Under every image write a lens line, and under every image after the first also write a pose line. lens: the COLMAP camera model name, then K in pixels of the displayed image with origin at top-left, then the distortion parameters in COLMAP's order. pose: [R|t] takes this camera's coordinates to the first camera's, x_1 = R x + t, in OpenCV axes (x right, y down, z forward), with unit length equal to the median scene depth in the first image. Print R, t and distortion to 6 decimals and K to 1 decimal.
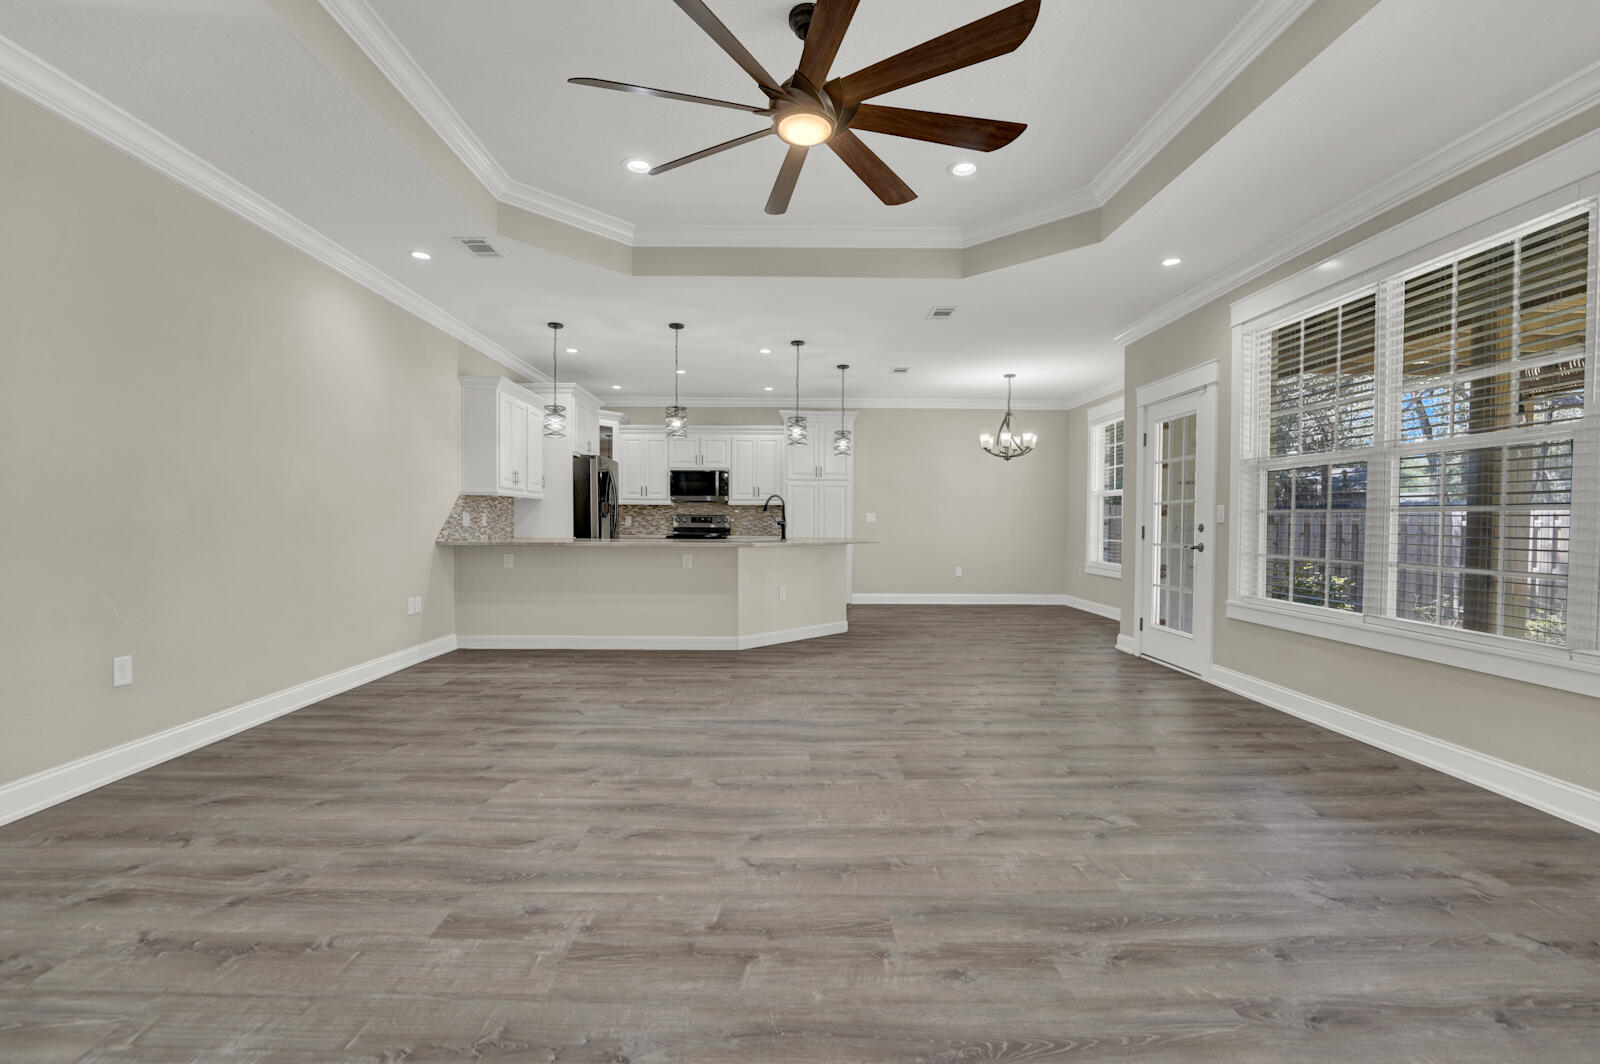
lens RADIAL K [[662.8, 0, 783.5], [0, 662.8, 532.6], [0, 0, 1]] dist [-0.023620, 0.001166]
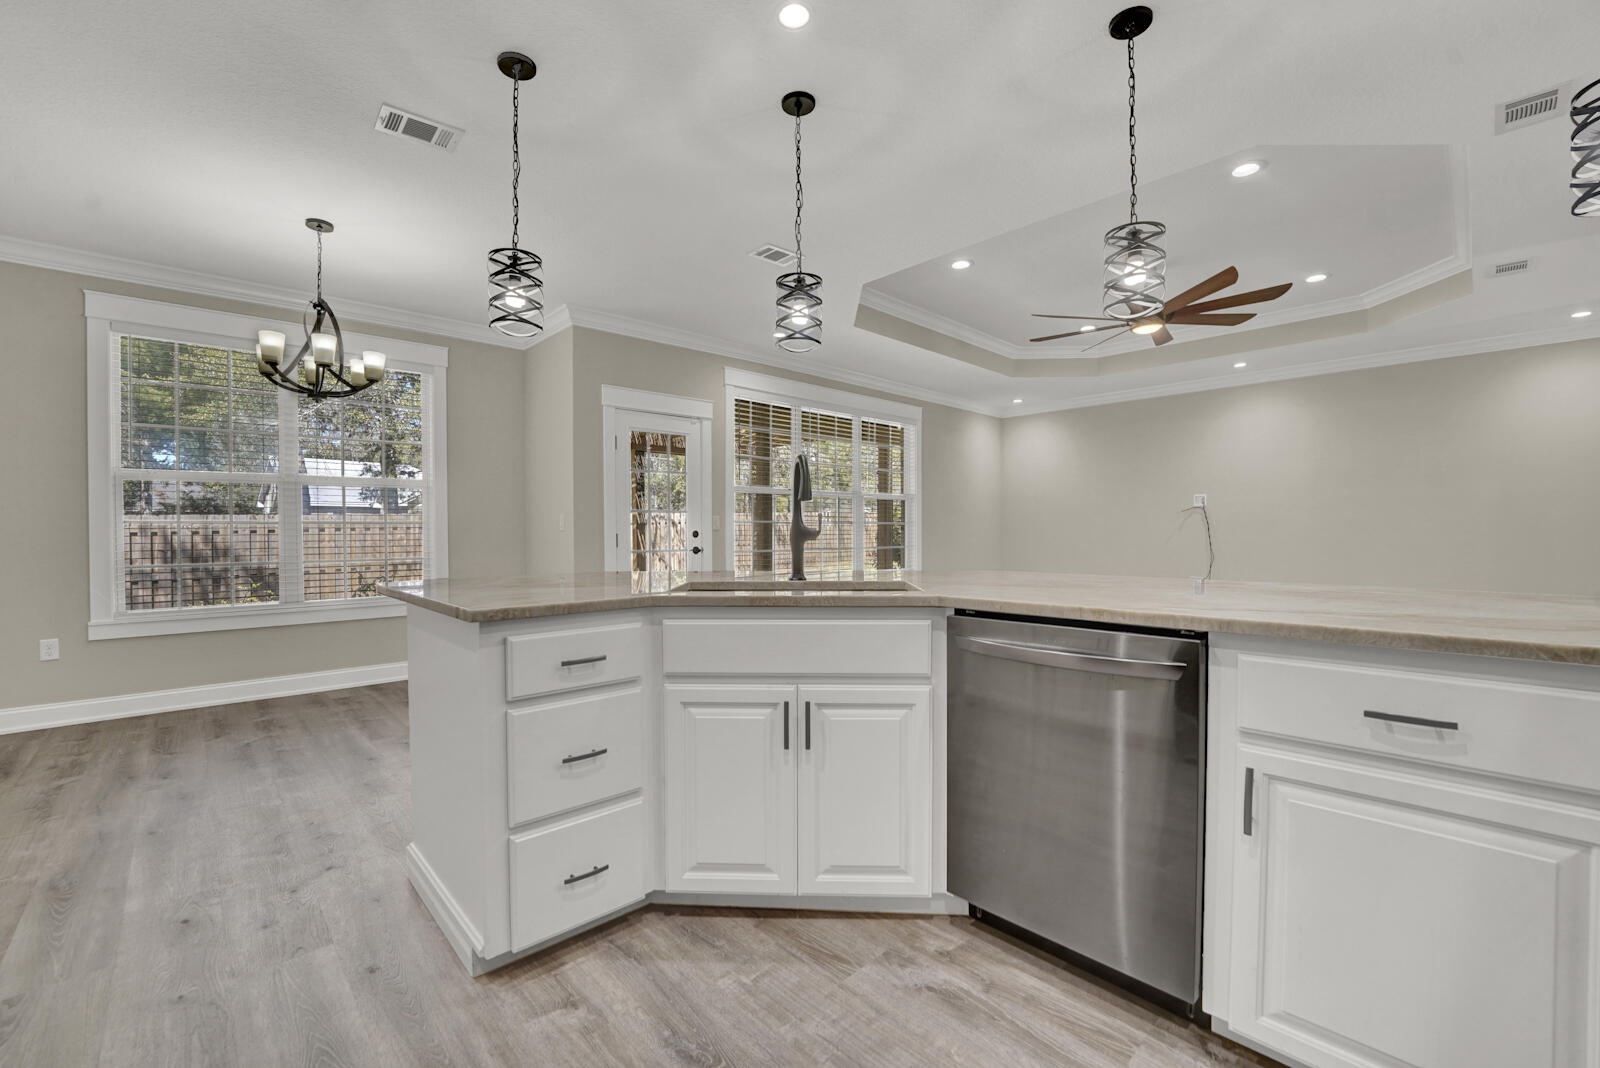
lens RADIAL K [[655.0, 0, 786.4], [0, 655.0, 531.4], [0, 0, 1]] dist [-0.026890, -0.000032]
pose [[-0.675140, -0.007103, 0.737655, -0.566863], [0.011977, 0.999716, 0.020589, -0.054099], [-0.737592, 0.022735, -0.674863, 2.644422]]
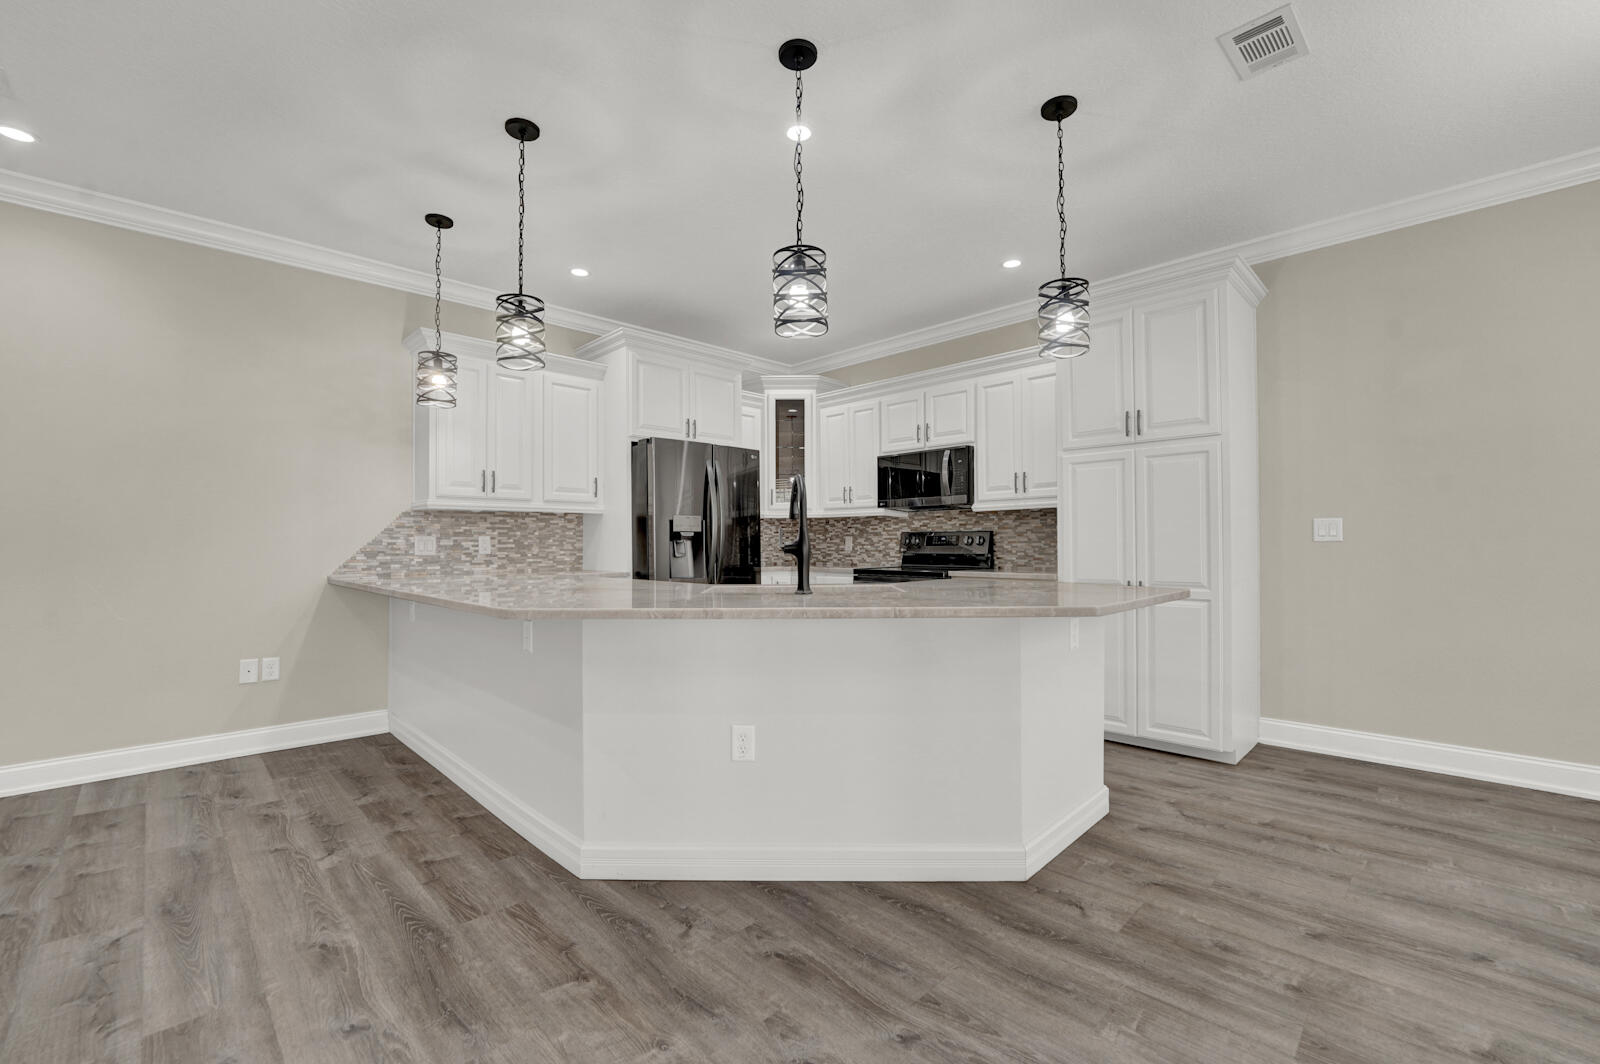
lens RADIAL K [[662.3, 0, 788.7], [0, 662.3, 536.1], [0, 0, 1]] dist [-0.027373, 0.003396]
pose [[0.695302, -0.016950, -0.718517, 0.562054], [-0.002235, 0.999666, -0.025746, -0.025715], [0.718714, 0.019507, 0.695032, 1.544962]]
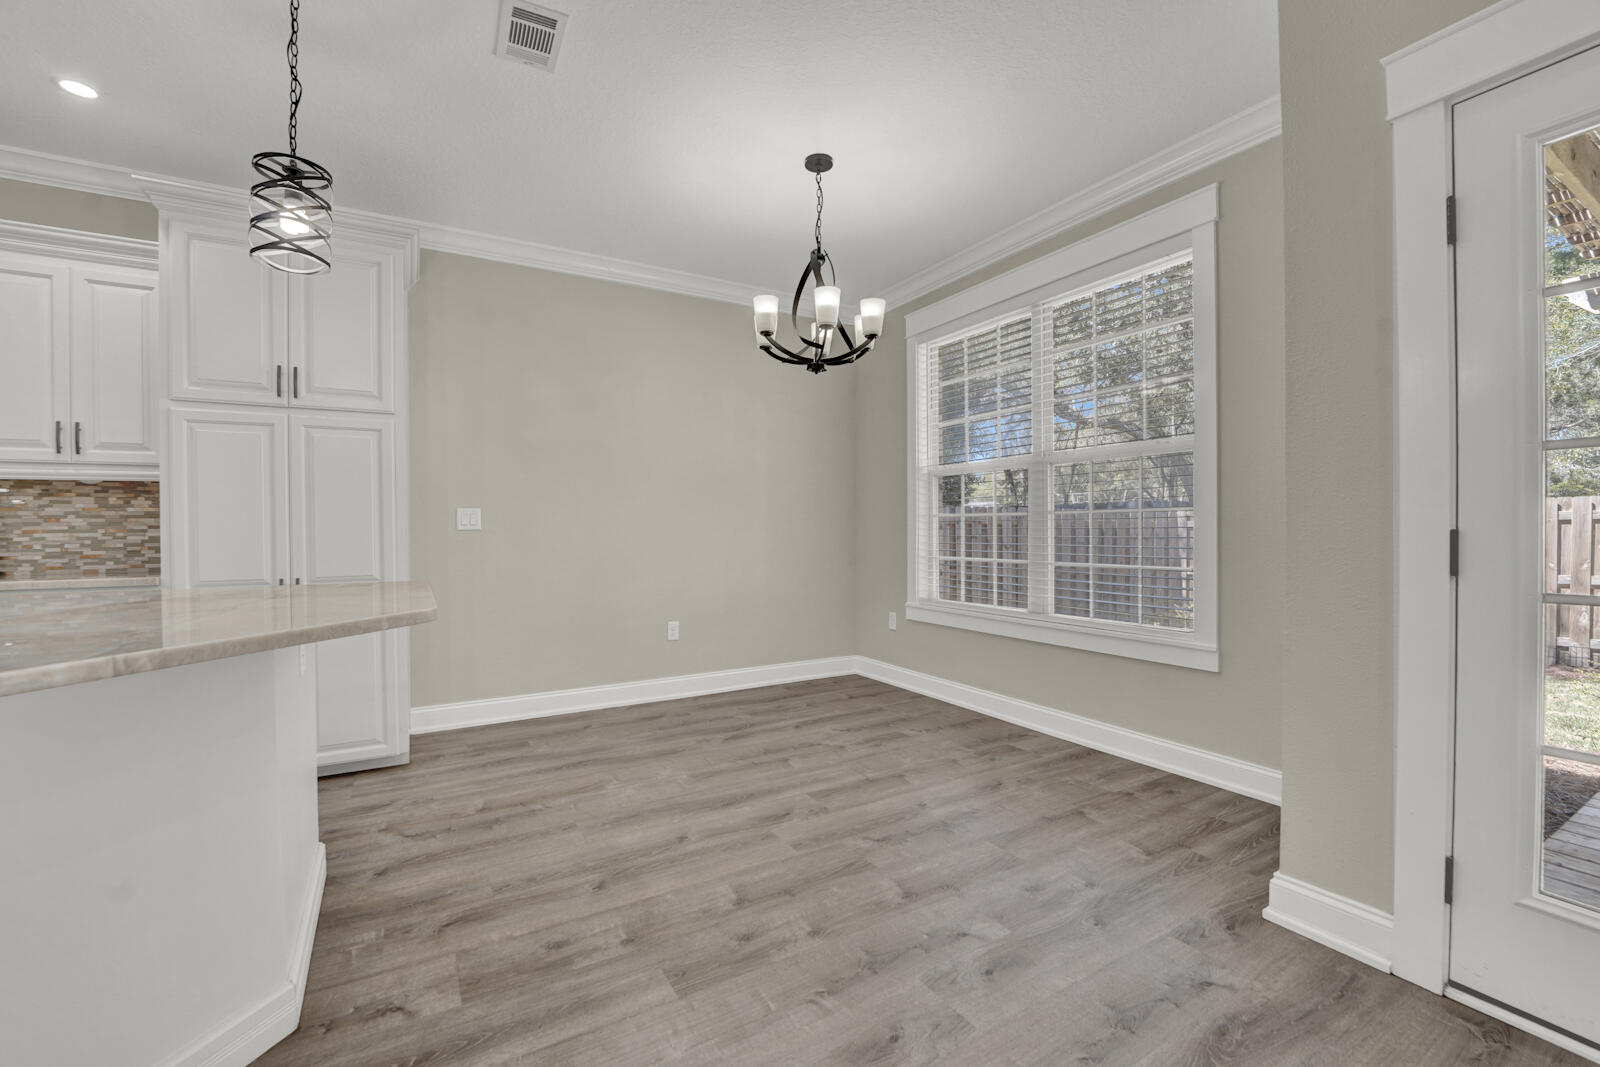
lens RADIAL K [[658.7, 0, 800.0], [0, 658.7, 533.5], [0, 0, 1]] dist [-0.021811, -0.000035]
pose [[0.873566, -0.015229, 0.486468, 0.330707], [0.019911, 0.999792, -0.004456, -0.022824], [-0.486298, 0.013579, 0.873687, 1.634537]]
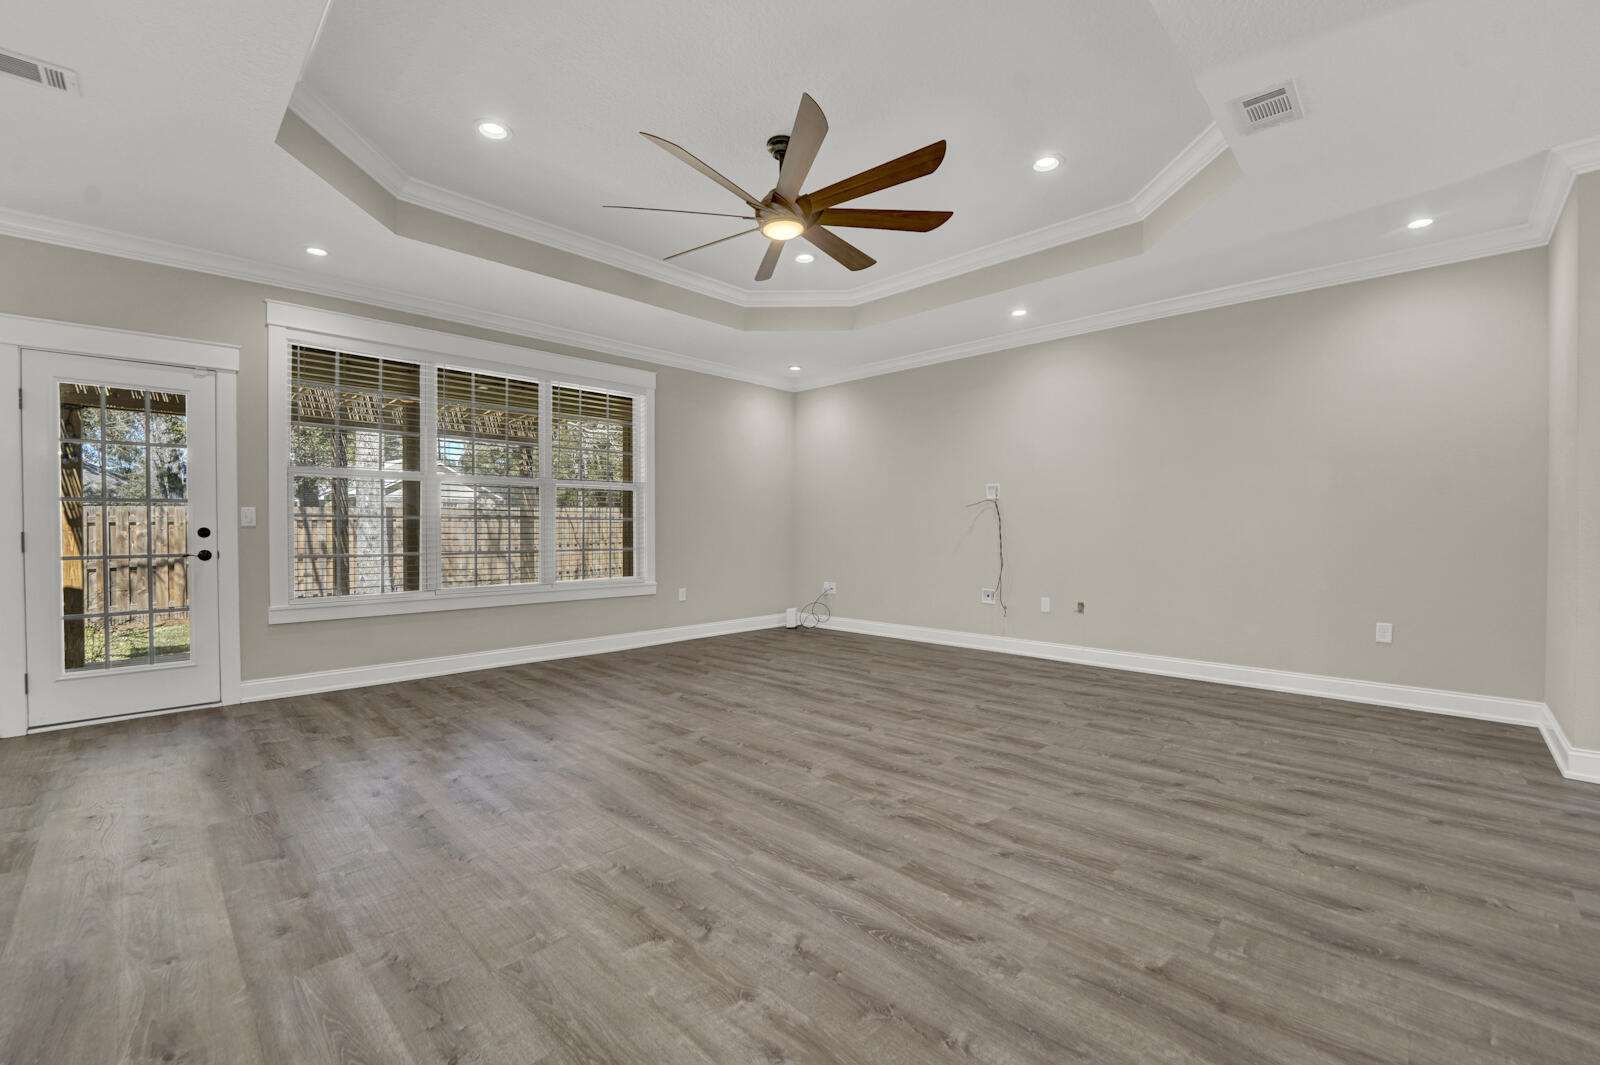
lens RADIAL K [[662.3, 0, 788.7], [0, 662.3, 536.6], [0, 0, 1]] dist [-0.027373, 0.003396]
pose [[-0.705921, -0.016484, 0.708098, -0.781958], [0.008082, 0.999477, 0.031325, -0.034612], [-0.708244, 0.027836, -0.705419, 1.656770]]
